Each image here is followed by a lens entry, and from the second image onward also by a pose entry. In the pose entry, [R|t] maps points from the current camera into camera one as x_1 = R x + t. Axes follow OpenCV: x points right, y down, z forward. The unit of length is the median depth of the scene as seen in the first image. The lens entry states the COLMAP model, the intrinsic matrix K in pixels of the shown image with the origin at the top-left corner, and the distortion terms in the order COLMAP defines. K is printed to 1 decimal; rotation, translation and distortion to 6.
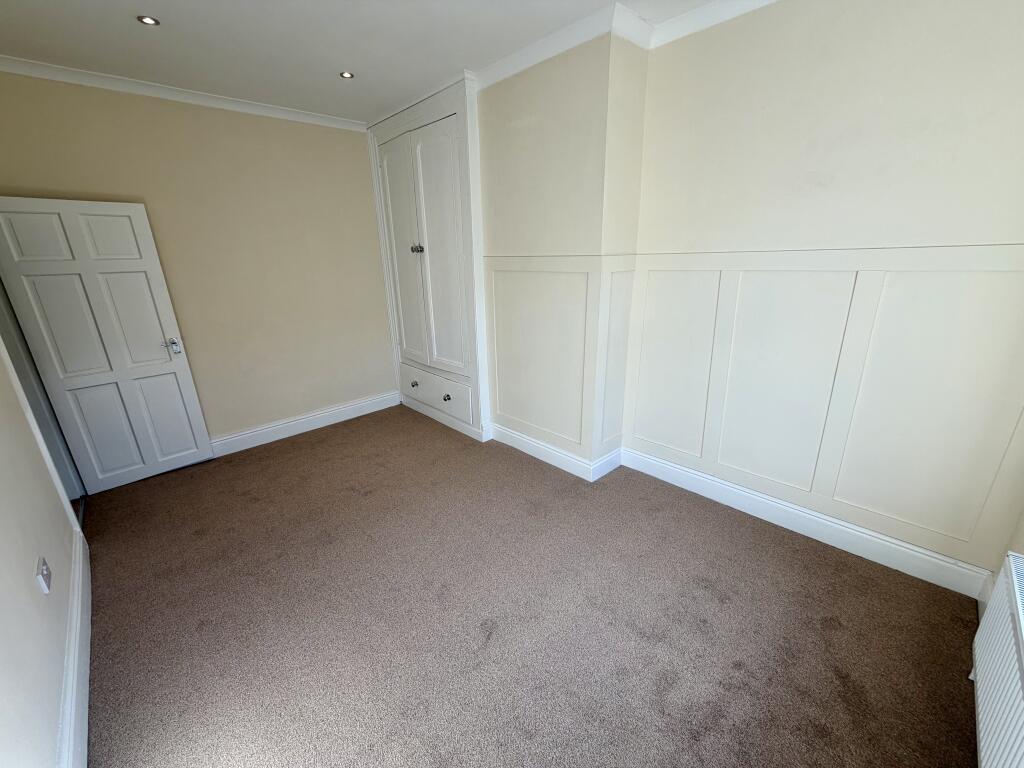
lens RADIAL K [[409.9, 0, 509.7], [0, 409.9, 383.4], [0, 0, 1]] dist [0.000457, 0.000267]
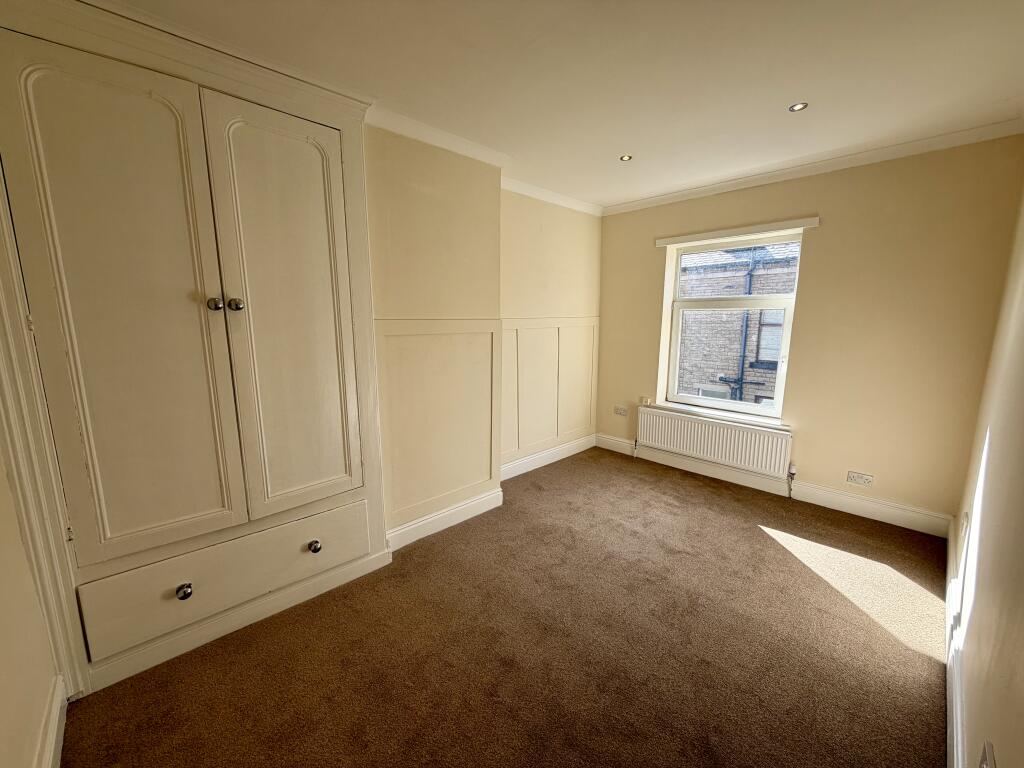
lens RADIAL K [[409.9, 0, 509.7], [0, 409.9, 383.4], [0, 0, 1]] dist [0.000457, 0.000267]
pose [[0.007027, -0.135732, 0.990721, -0.922143], [0.304370, 0.944026, 0.127175, -0.232034], [-0.952528, 0.300652, 0.047947, 0.814277]]
